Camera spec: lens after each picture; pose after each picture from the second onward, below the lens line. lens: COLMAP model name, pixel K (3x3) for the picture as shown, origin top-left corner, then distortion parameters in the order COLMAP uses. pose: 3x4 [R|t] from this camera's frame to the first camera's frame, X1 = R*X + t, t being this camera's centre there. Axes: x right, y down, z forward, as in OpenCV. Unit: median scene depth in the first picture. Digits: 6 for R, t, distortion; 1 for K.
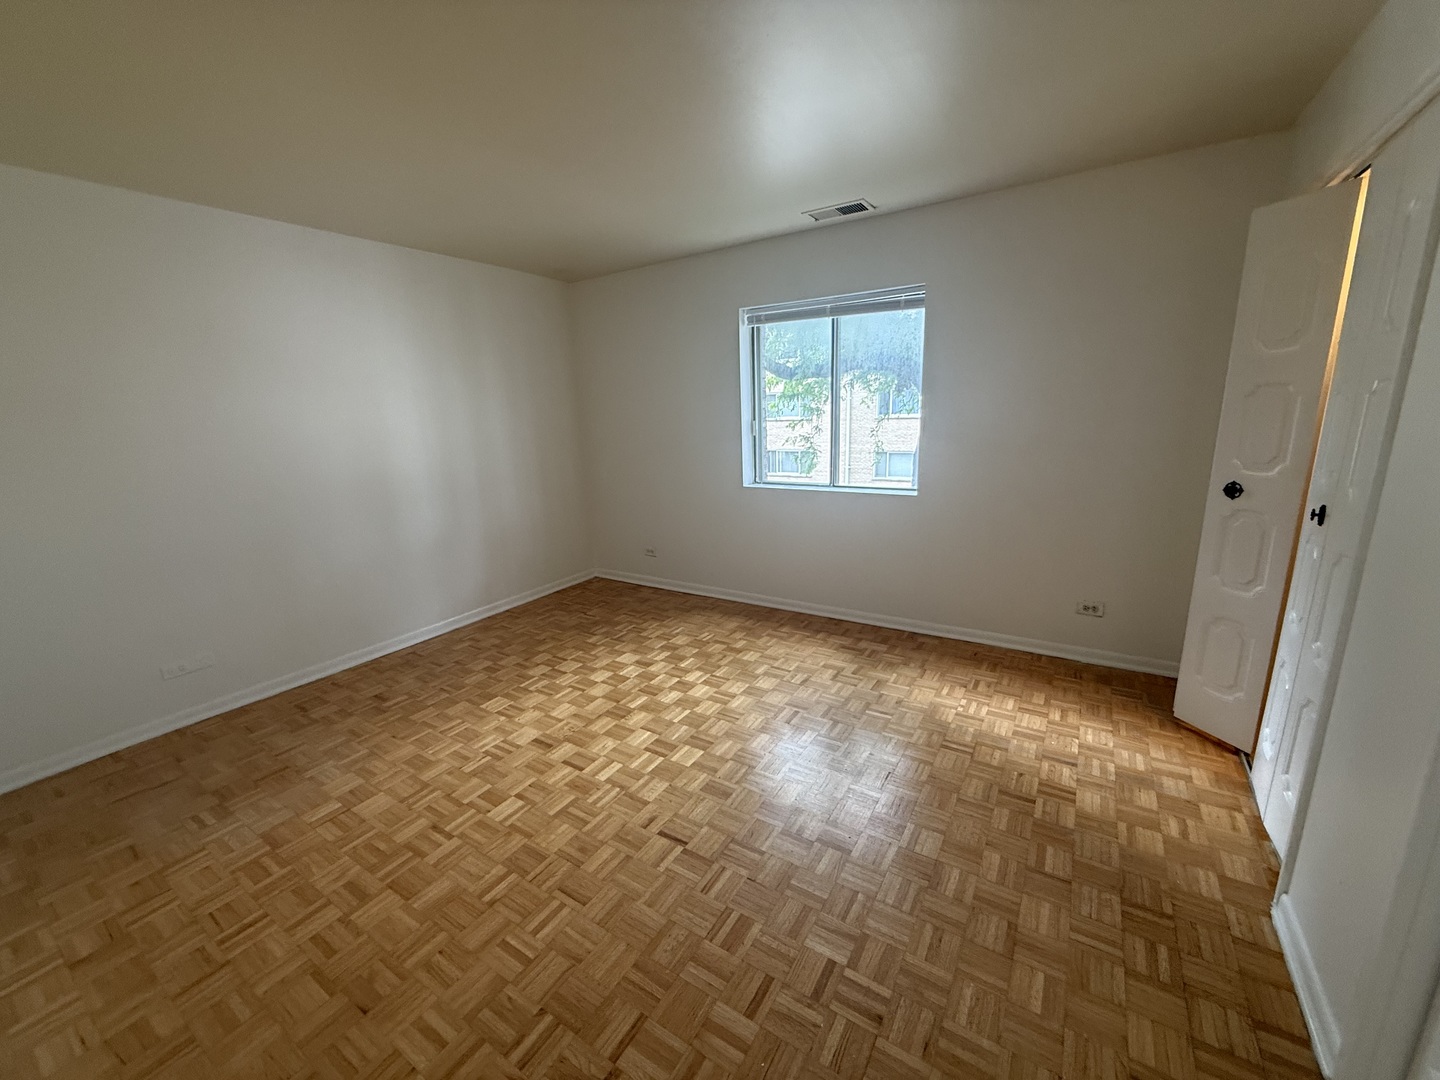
lens RADIAL K [[567.9, 0, 717.1], [0, 567.9, 536.7], [0, 0, 1]] dist [0.001546, 0.000223]
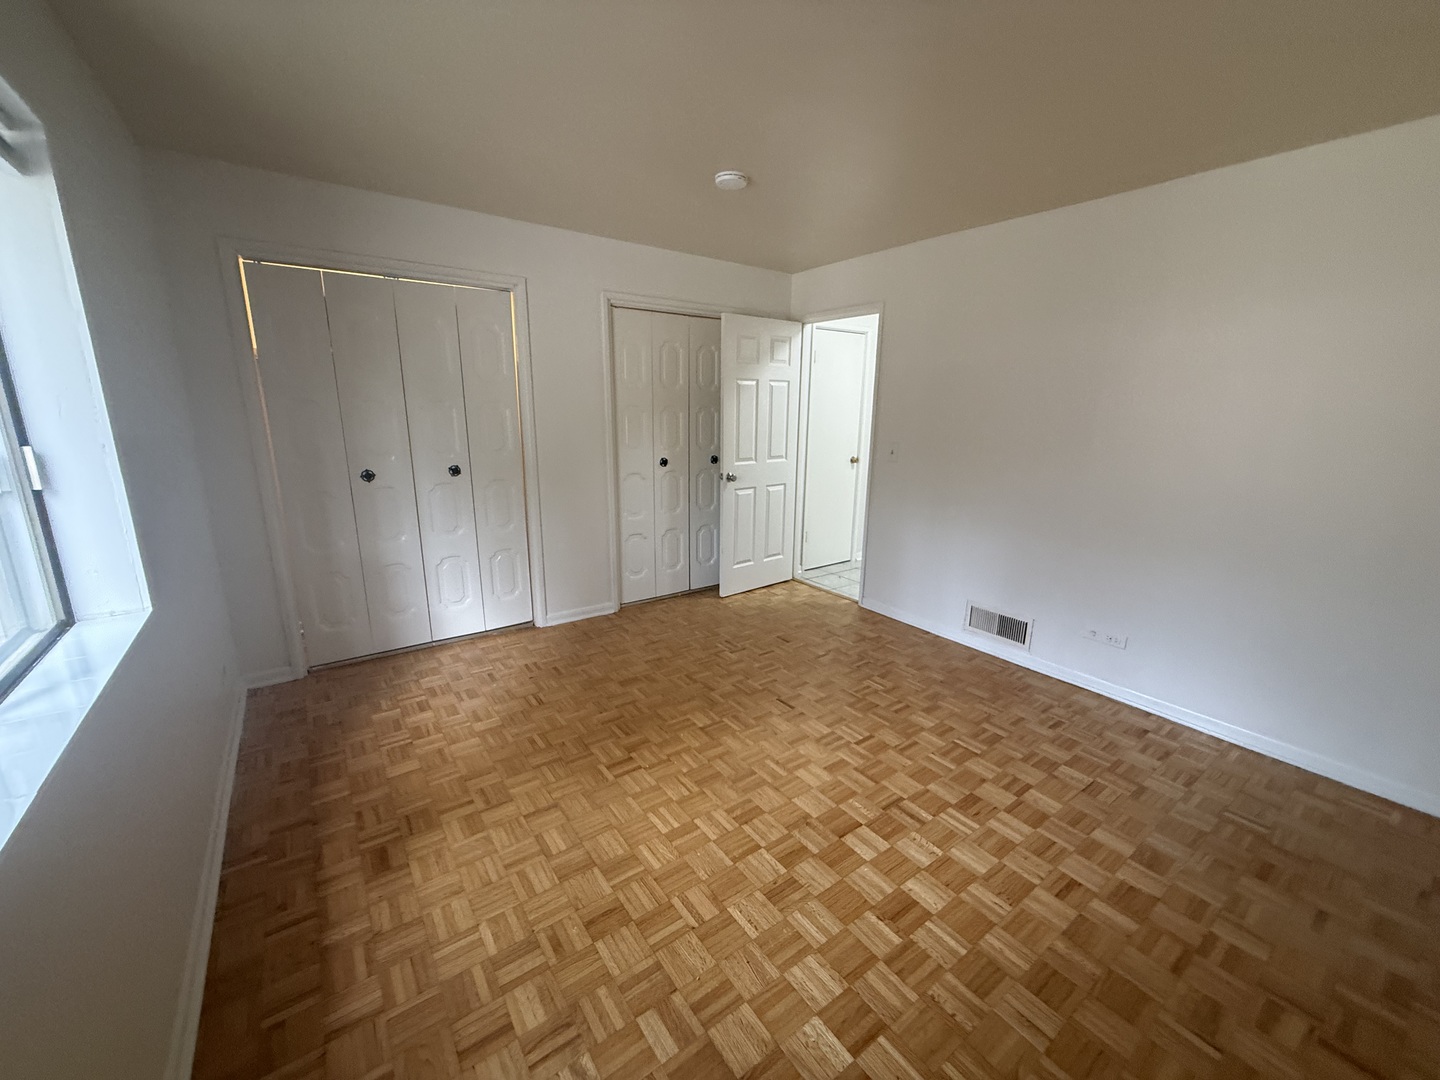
lens RADIAL K [[567.9, 0, 717.1], [0, 567.9, 536.7], [0, 0, 1]] dist [0.001546, 0.000223]
pose [[-0.930784, -0.061559, 0.360349, -0.301970], [0.100991, 0.904060, 0.415303, -0.348069], [-0.351342, 0.422949, -0.835268, 1.537656]]
